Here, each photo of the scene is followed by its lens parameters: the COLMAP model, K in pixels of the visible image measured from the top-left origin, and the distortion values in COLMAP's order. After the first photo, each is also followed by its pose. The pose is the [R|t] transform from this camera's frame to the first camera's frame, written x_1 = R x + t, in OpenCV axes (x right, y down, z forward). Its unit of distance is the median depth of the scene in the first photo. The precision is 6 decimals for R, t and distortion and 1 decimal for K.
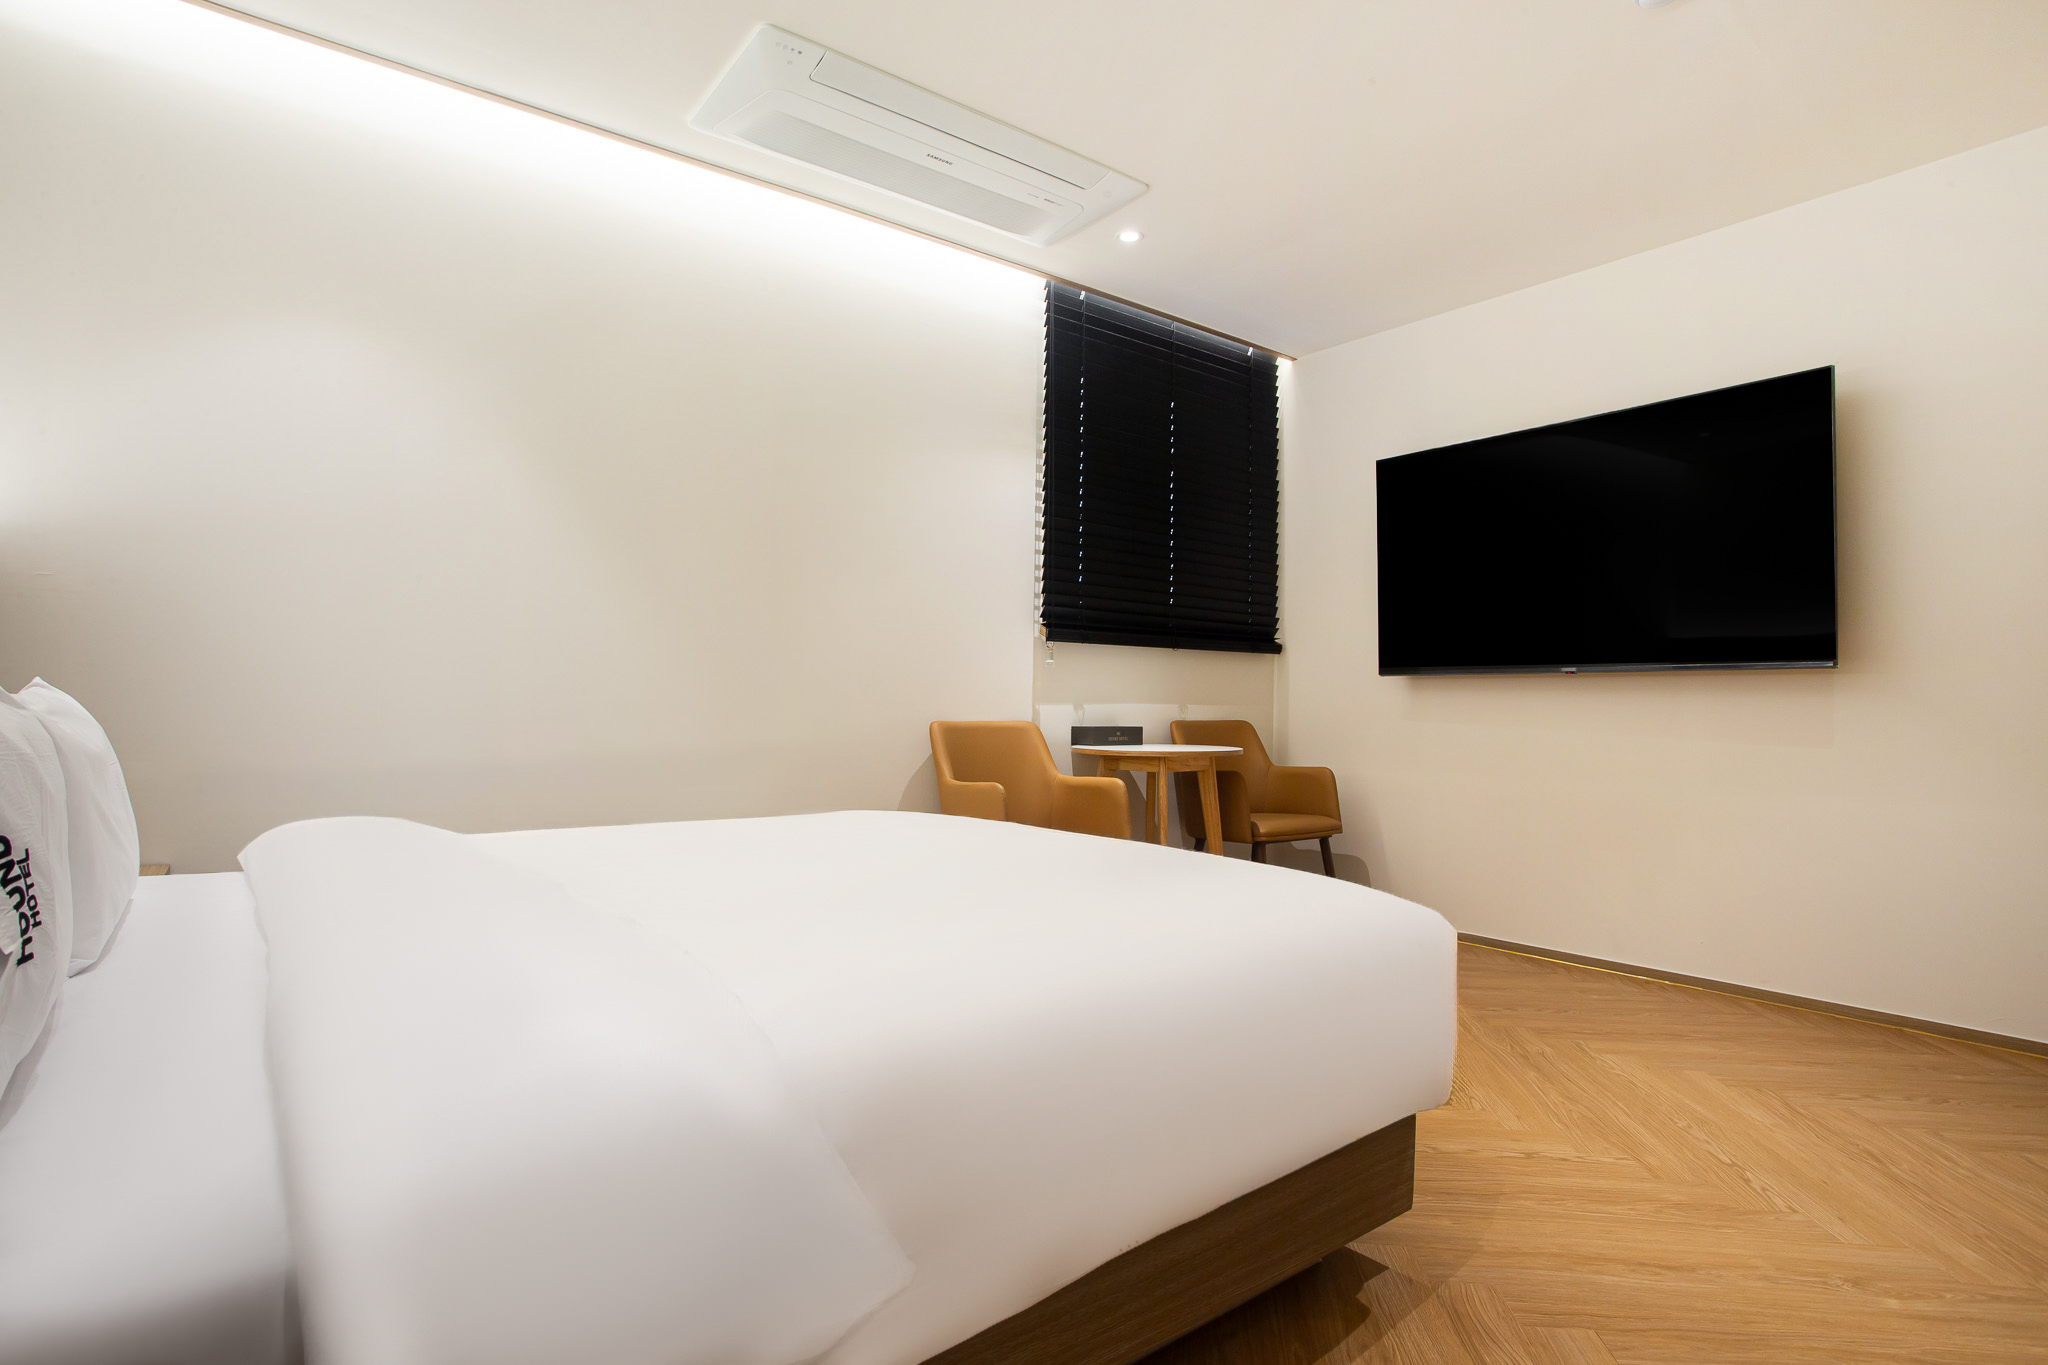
lens RADIAL K [[1046.1, 0, 978.1], [0, 1046.1, 675.9], [0, 0, 1]] dist [-0.043361, 0.002059]
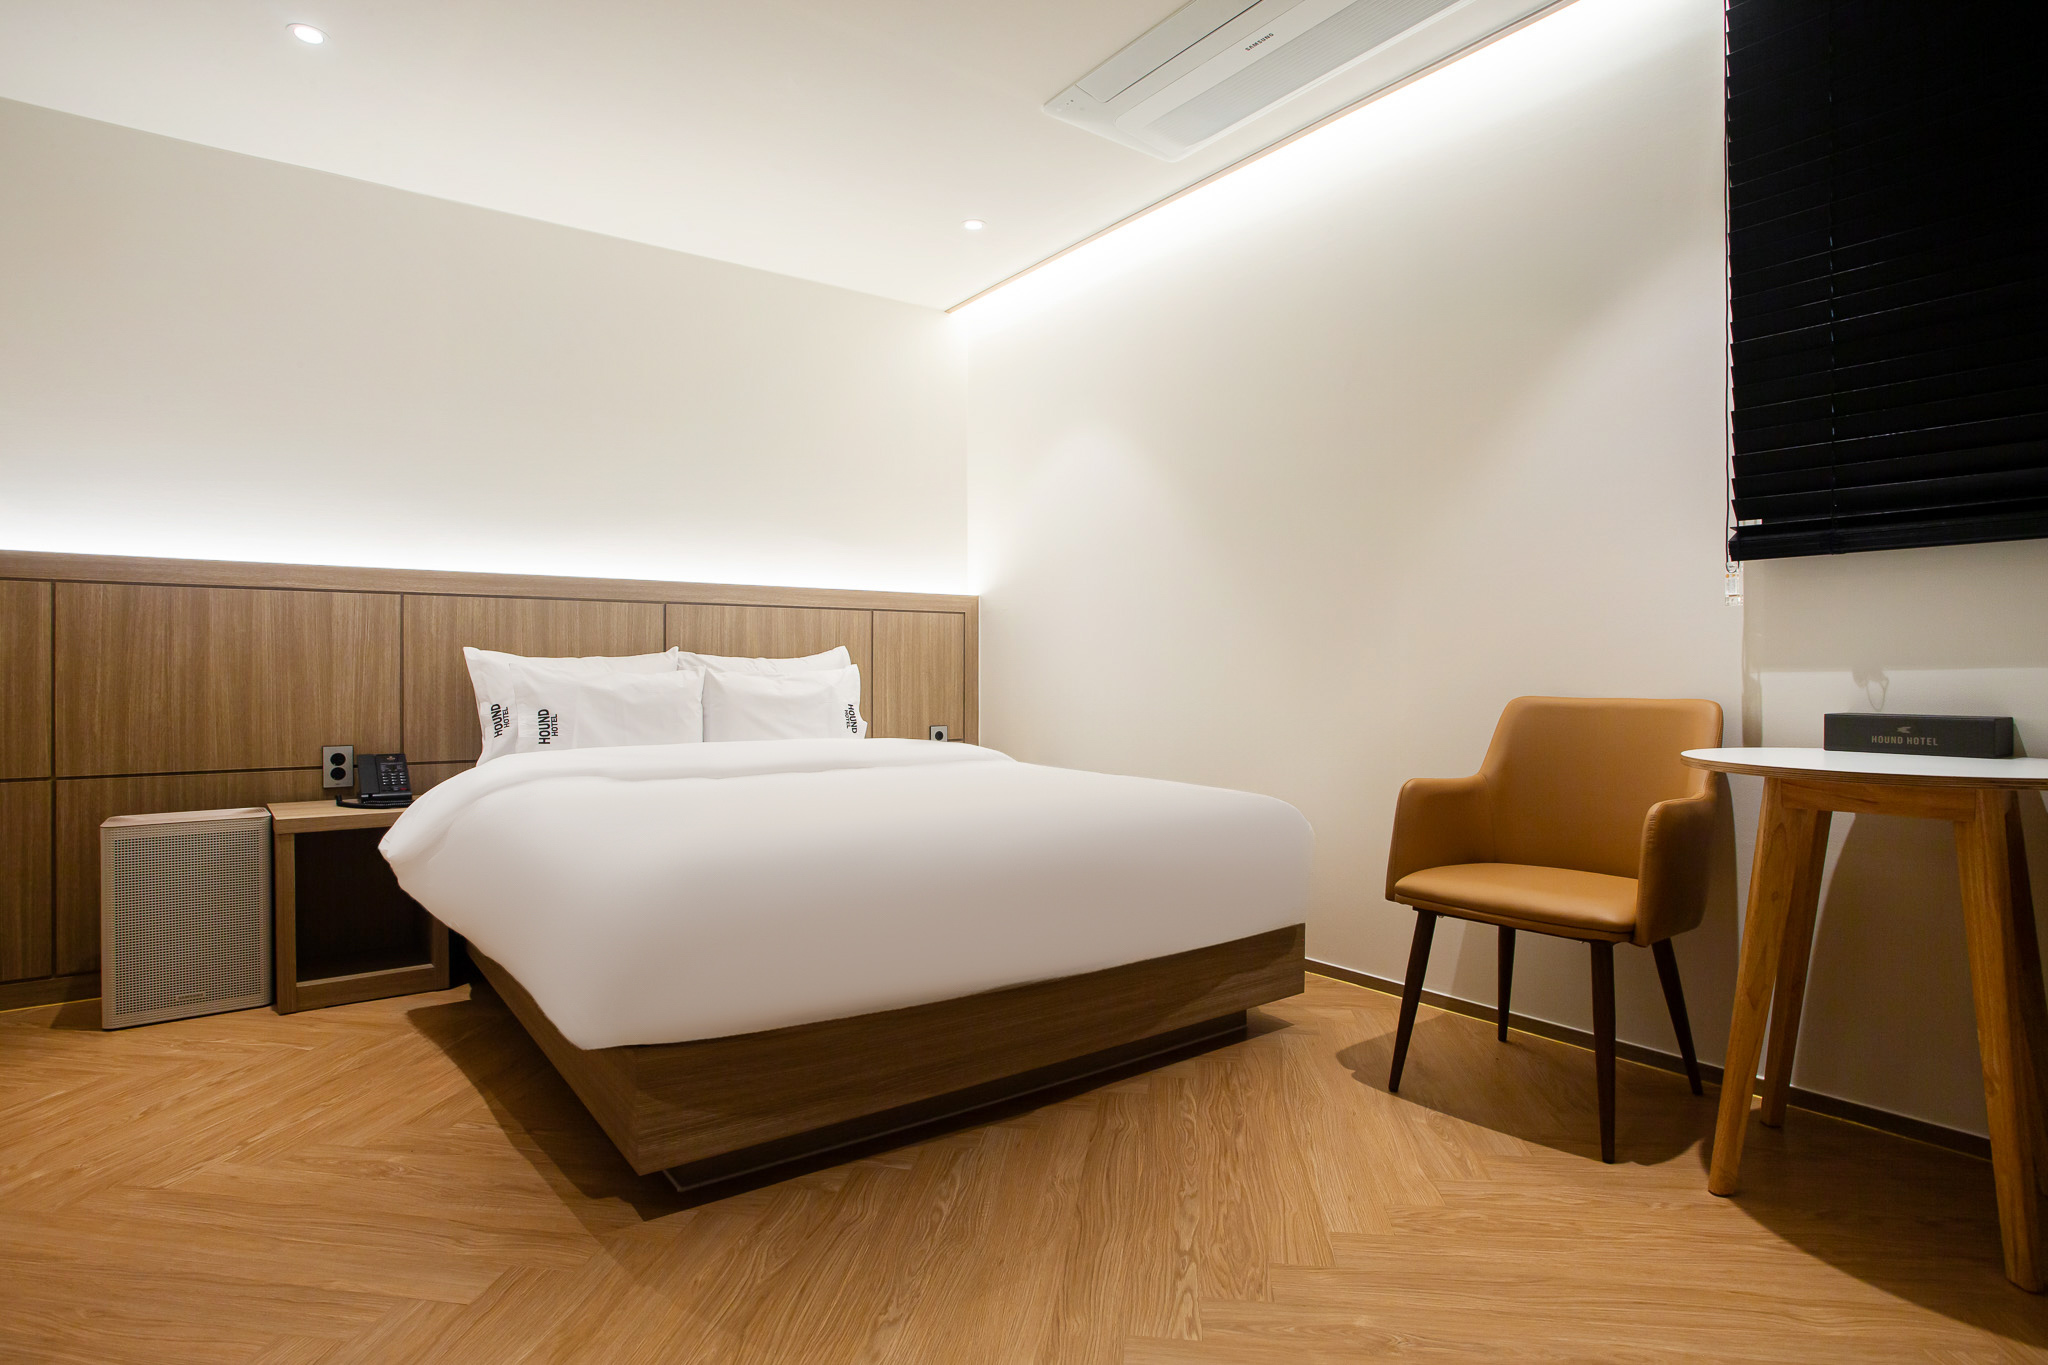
lens RADIAL K [[1046.1, 0, 978.1], [0, 1046.1, 675.9], [0, 0, 1]] dist [-0.043361, 0.002059]
pose [[-0.034217, -0.006281, -0.999395, 1.238609], [0.025642, 0.999646, -0.007161, 0.046147], [0.999085, -0.025871, -0.034044, 1.208483]]
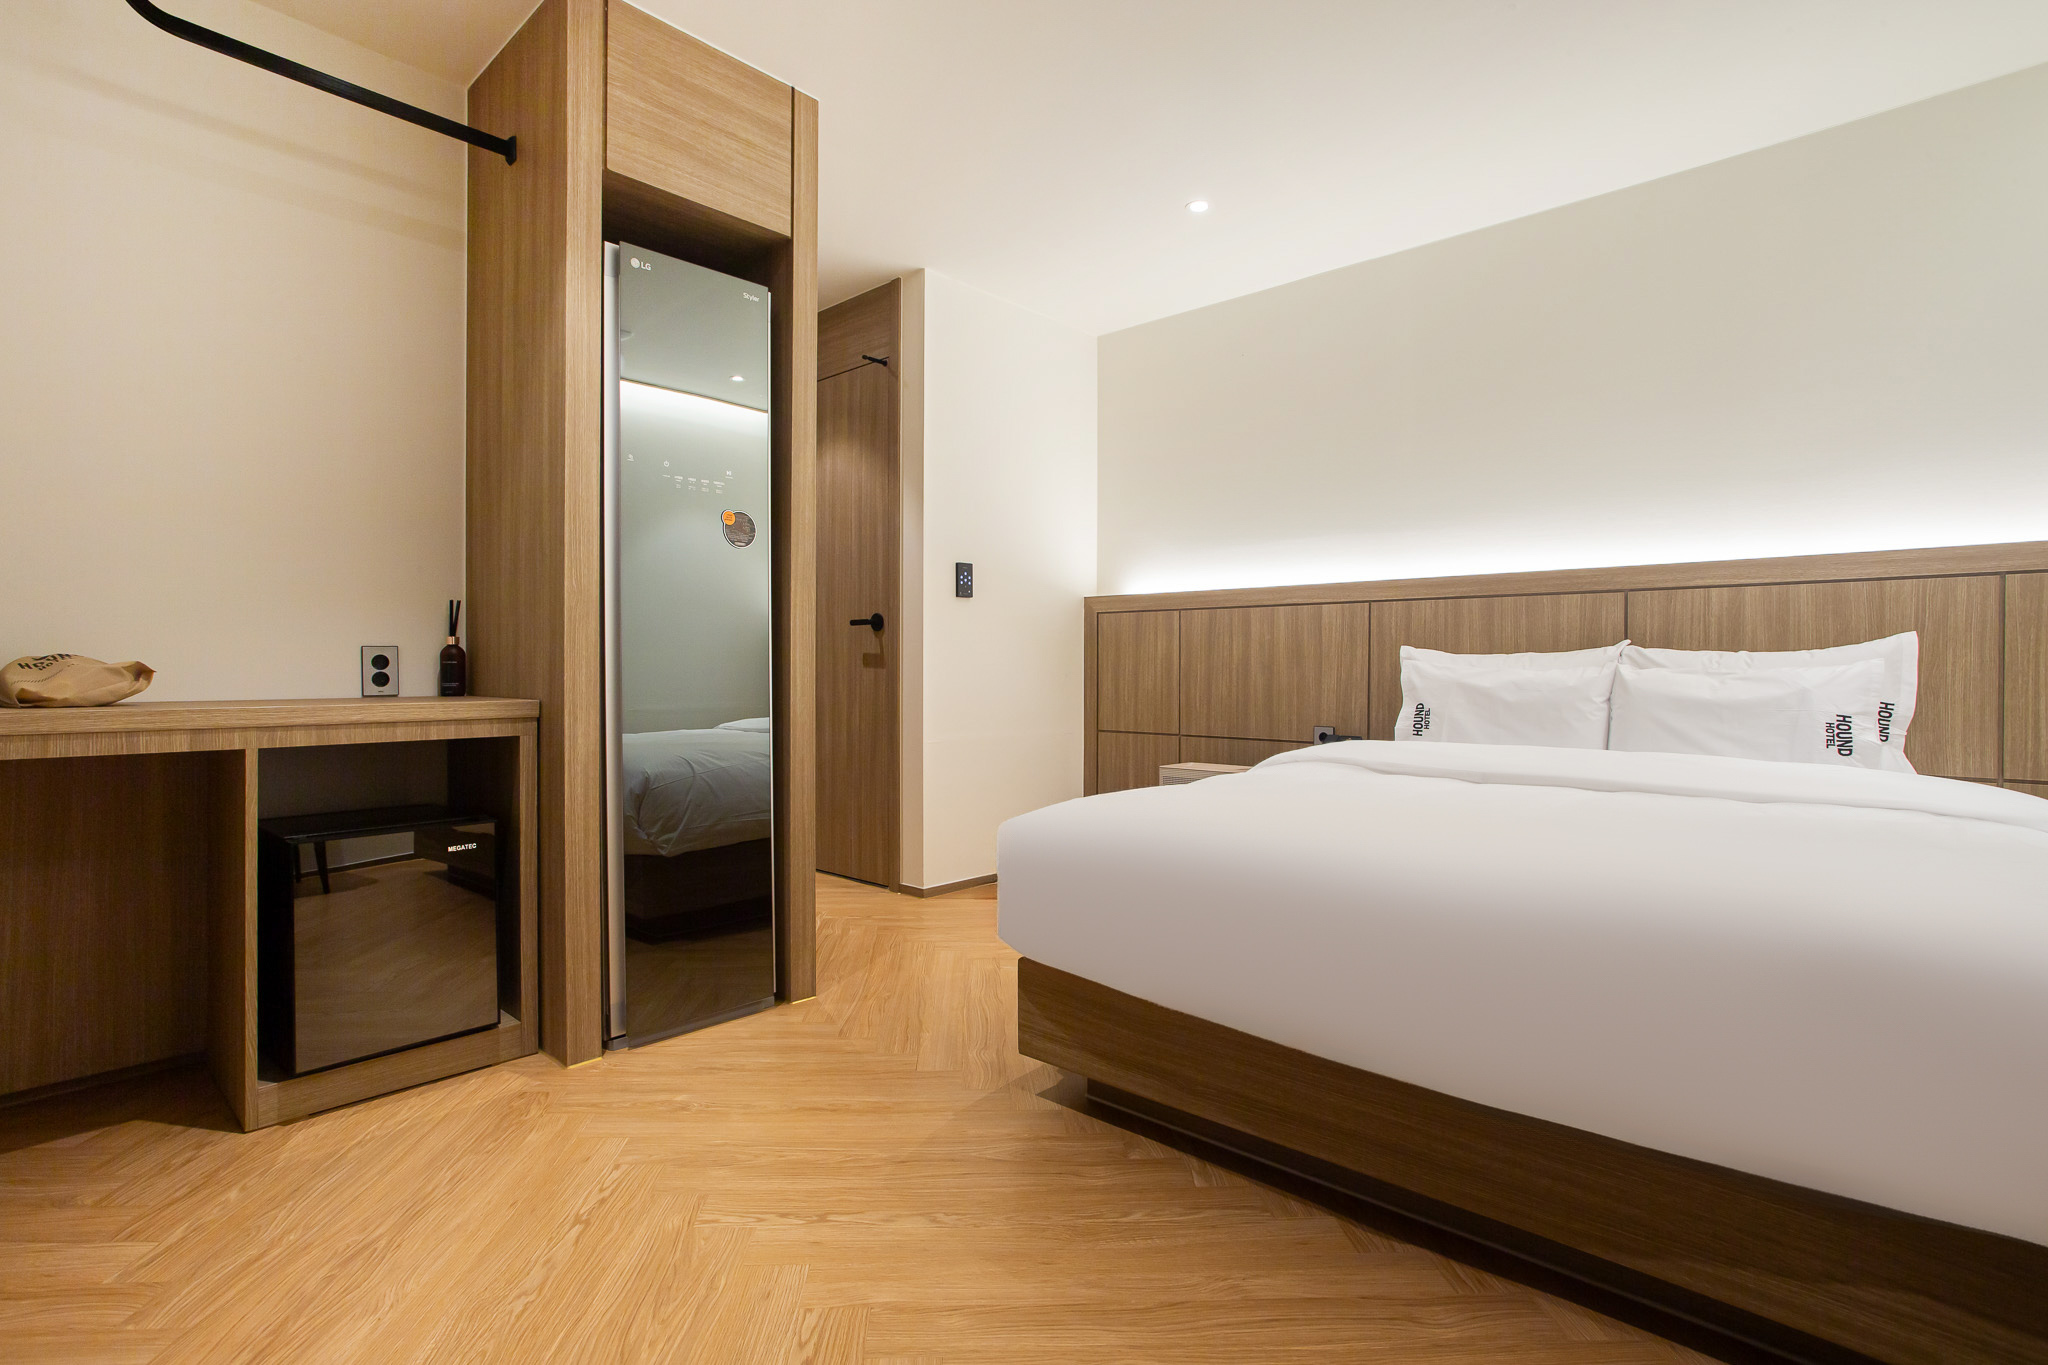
lens RADIAL K [[962.5, 0, 1024.0], [0, 962.5, 682.5], [0, 0, 1]] dist [-0.018456, 0.000410]
pose [[-0.980335, -0.007240, -0.197205, 0.580160], [-0.005377, 0.999936, -0.009980, 0.054139], [0.197265, -0.008723, -0.980311, 1.935754]]
